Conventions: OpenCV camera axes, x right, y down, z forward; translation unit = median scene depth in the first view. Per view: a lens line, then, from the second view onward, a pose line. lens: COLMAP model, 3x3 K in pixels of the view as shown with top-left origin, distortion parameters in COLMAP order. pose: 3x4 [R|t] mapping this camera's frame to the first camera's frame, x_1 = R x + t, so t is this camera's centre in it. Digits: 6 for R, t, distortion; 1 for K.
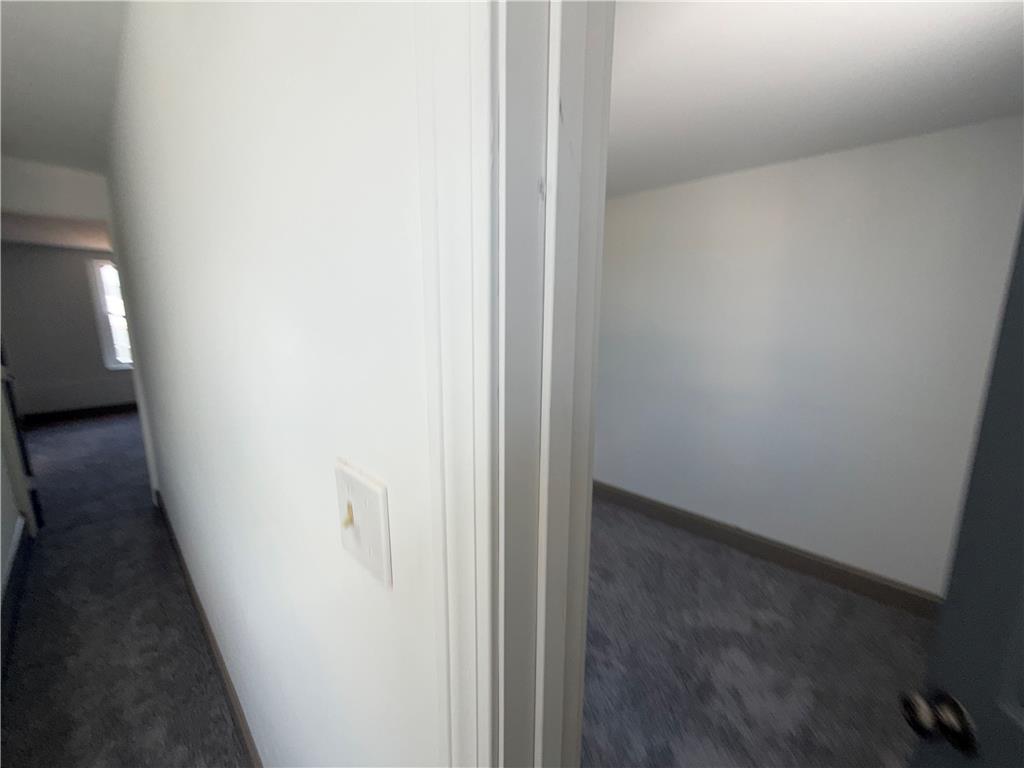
lens RADIAL K [[409.4, 0, 508.3], [0, 409.4, 385.0], [0, 0, 1]] dist [0.006101, -0.000282]
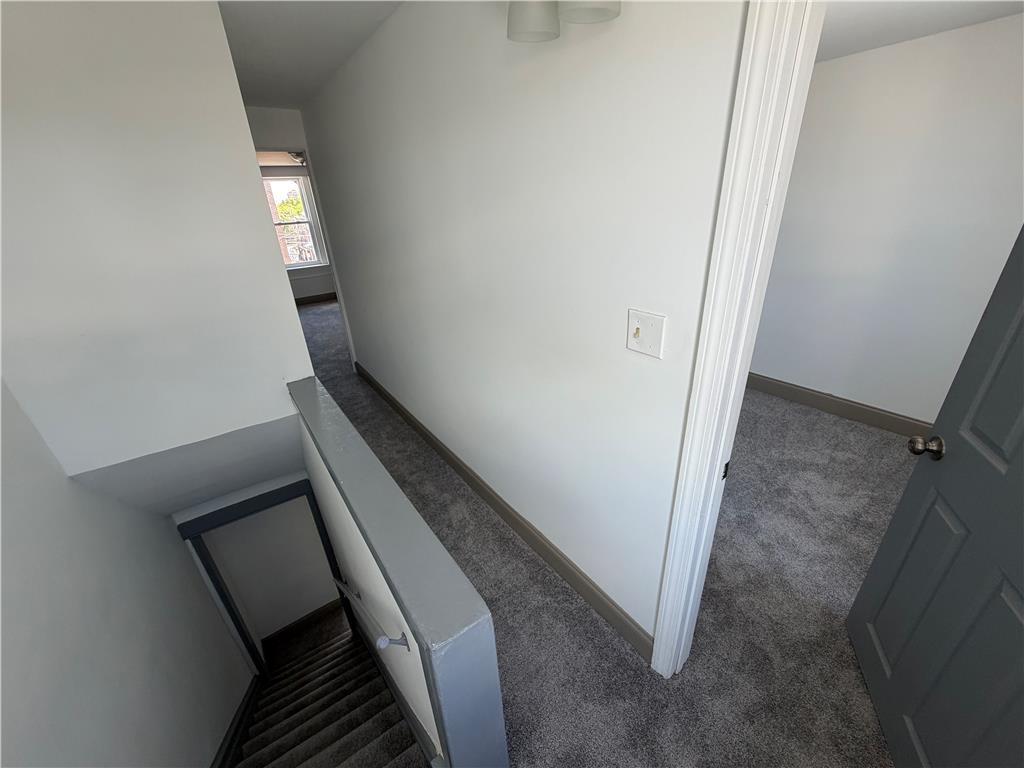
lens RADIAL K [[409.4, 0, 509.3], [0, 409.4, 388.6], [0, 0, 1]] dist [0.006101, -0.000282]
pose [[0.982633, 0.023060, -0.184121, -0.184913], [0.025608, 0.965902, 0.257637, 0.006426], [0.183784, -0.257878, 0.948537, -0.399339]]
